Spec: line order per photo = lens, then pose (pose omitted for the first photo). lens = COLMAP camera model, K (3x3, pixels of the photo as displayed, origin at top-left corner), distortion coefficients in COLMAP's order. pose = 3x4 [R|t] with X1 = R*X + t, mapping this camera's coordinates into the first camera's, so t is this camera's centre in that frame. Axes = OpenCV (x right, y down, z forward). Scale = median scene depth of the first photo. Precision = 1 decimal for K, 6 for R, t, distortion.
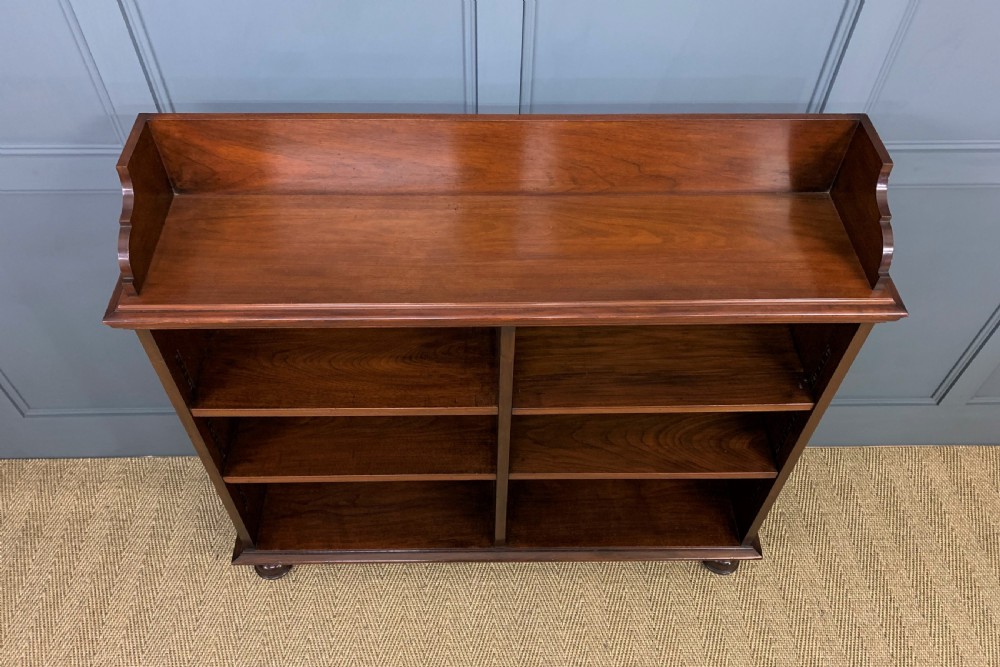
lens RADIAL K [[800.9, 0, 505.6], [0, 800.9, 336.4], [0, 0, 1]] dist [0.017217, 0.000985]
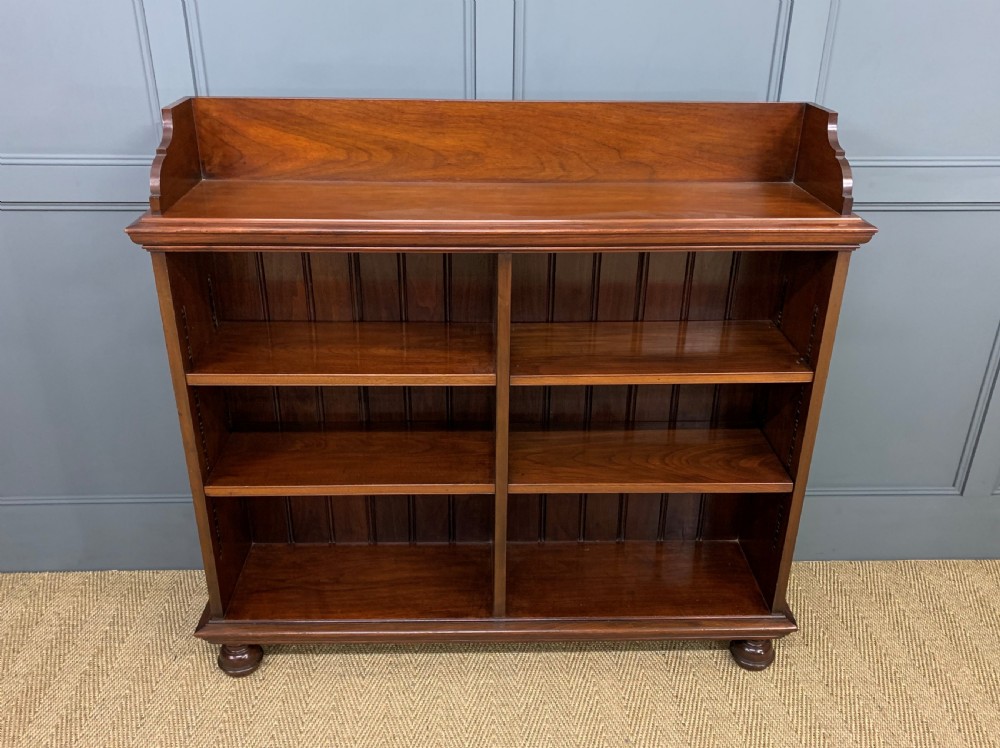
lens RADIAL K [[853.5, 0, 507.5], [0, 853.5, 372.1], [0, 0, 1]] dist [0.014423, 0.006377]
pose [[0.999920, -0.011221, 0.005835, -0.000914], [0.012635, 0.907042, -0.420851, 0.465948], [-0.000571, 0.420891, 0.907111, 0.033670]]
